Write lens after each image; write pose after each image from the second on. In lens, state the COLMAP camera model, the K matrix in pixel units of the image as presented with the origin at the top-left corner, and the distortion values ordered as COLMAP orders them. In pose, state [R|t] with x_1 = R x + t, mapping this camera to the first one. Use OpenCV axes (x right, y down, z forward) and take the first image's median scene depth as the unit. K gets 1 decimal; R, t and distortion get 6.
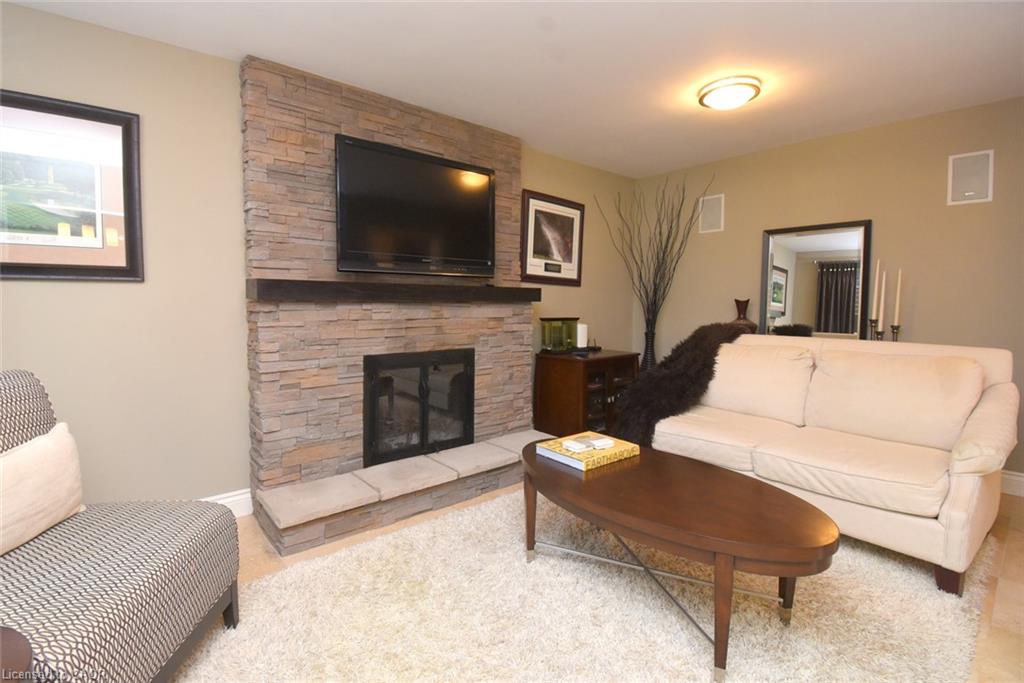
lens RADIAL K [[488.2, 0, 492.1], [0, 488.2, 327.8], [0, 0, 1]] dist [-0.003120, -0.000911]
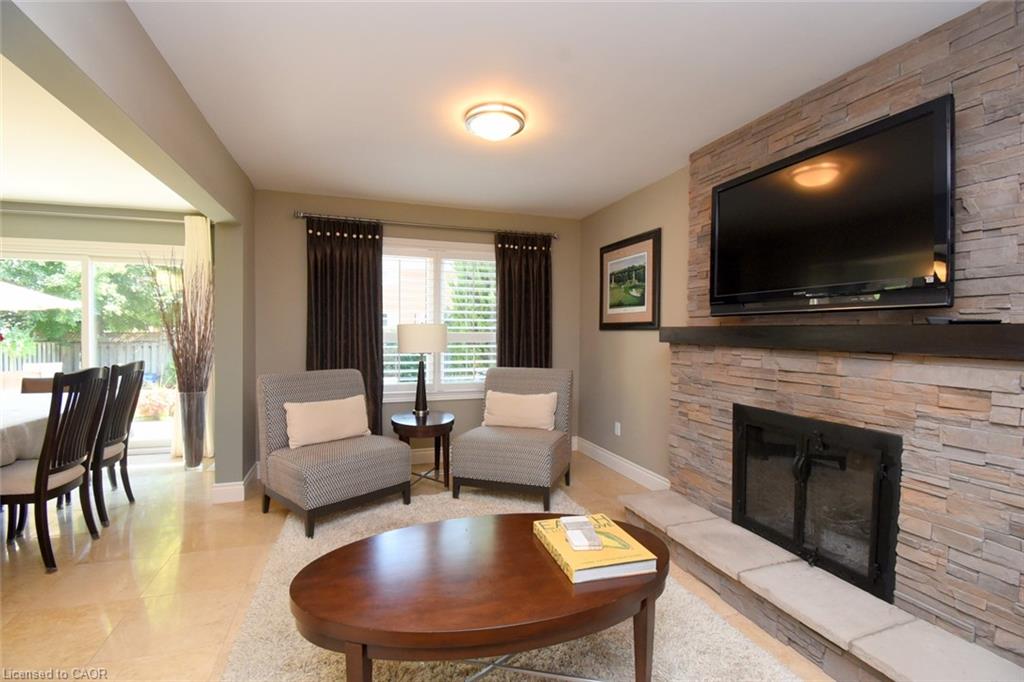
lens RADIAL K [[451.7, 0, 503.5], [0, 451.7, 342.1], [0, 0, 1]] dist [0.031579, -0.030422]
pose [[-0.381201, 0.015384, -0.924364, 0.715800], [-0.056896, 0.997576, 0.040066, -0.070669], [0.922740, 0.067866, -0.379401, 0.902575]]
